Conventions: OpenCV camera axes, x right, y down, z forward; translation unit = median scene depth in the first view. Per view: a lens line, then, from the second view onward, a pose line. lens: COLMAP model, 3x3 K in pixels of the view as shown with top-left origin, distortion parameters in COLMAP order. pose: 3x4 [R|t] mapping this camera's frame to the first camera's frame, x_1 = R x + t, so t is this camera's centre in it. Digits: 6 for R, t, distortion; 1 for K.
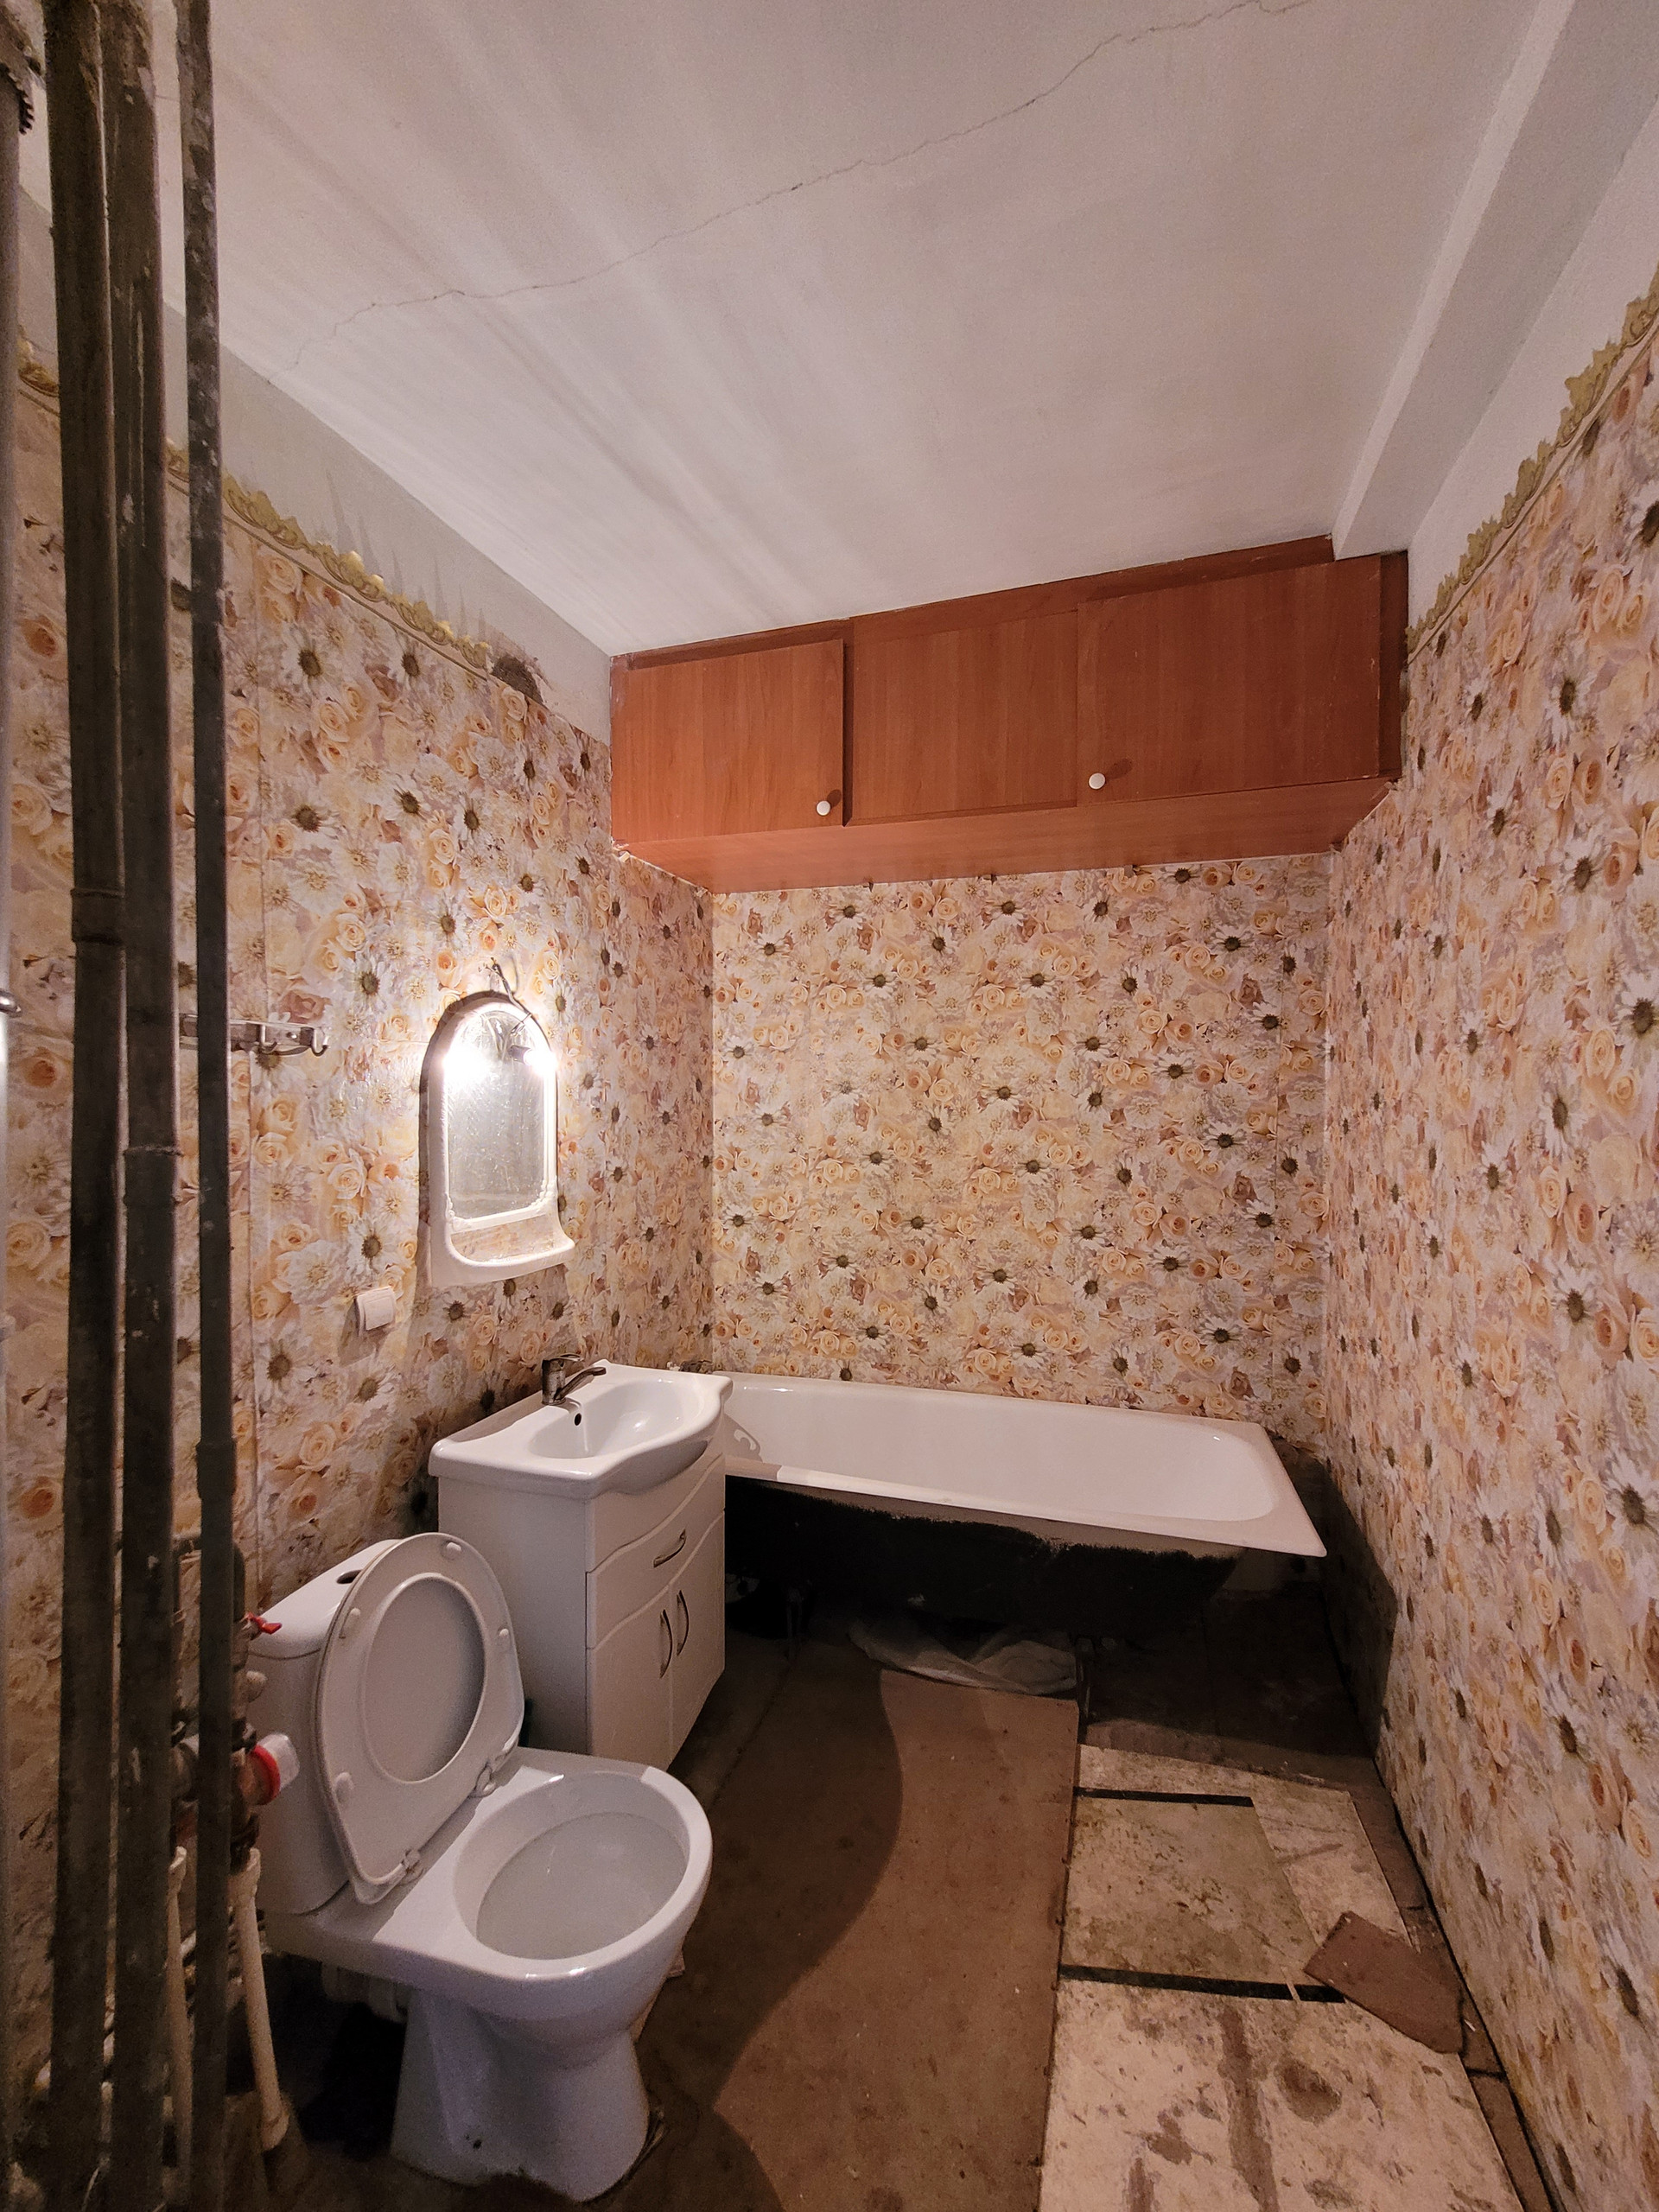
lens RADIAL K [[867.3, 0, 829.1], [0, 867.3, 1114.4], [0, 0, 1]] dist [0.002155, 0.000335]
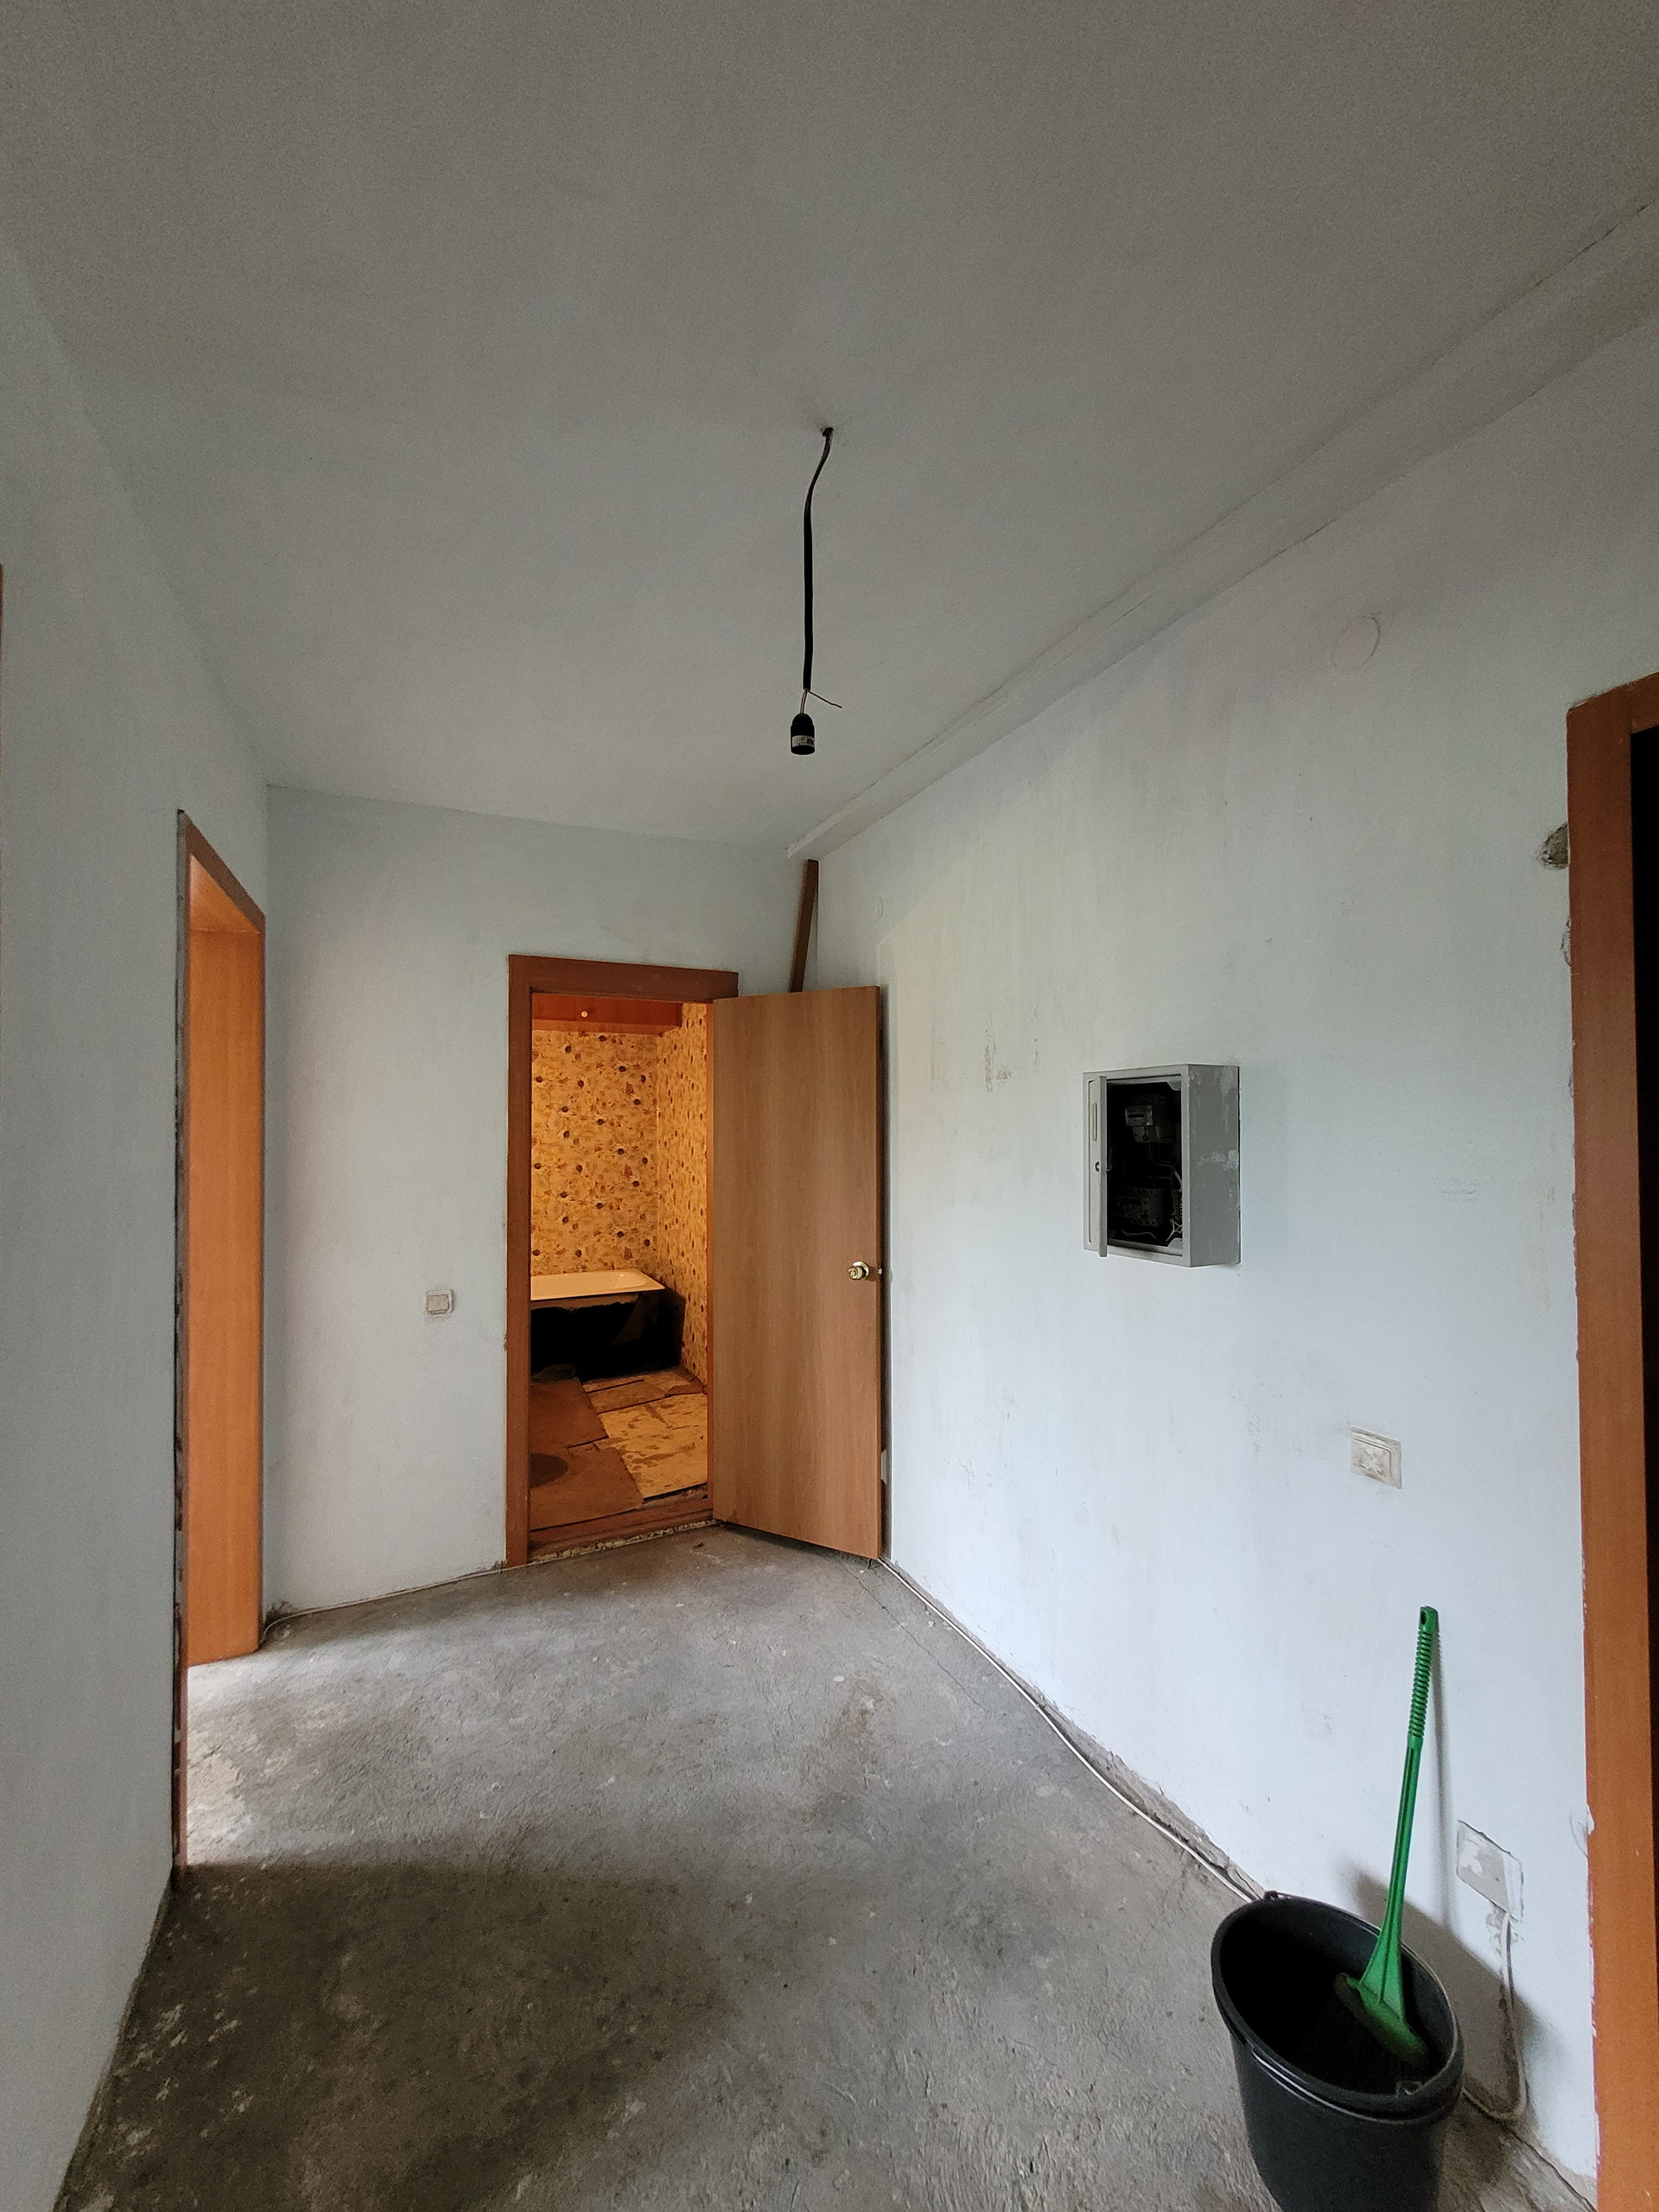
lens RADIAL K [[867.3, 0, 829.1], [0, 867.3, 1114.4], [0, 0, 1]] dist [0.002155, 0.000335]
pose [[0.727127, 0.005210, 0.686483, -0.763463], [0.023432, 0.999200, -0.032403, 0.020175], [-0.686103, 0.039647, 0.726423, -1.126761]]
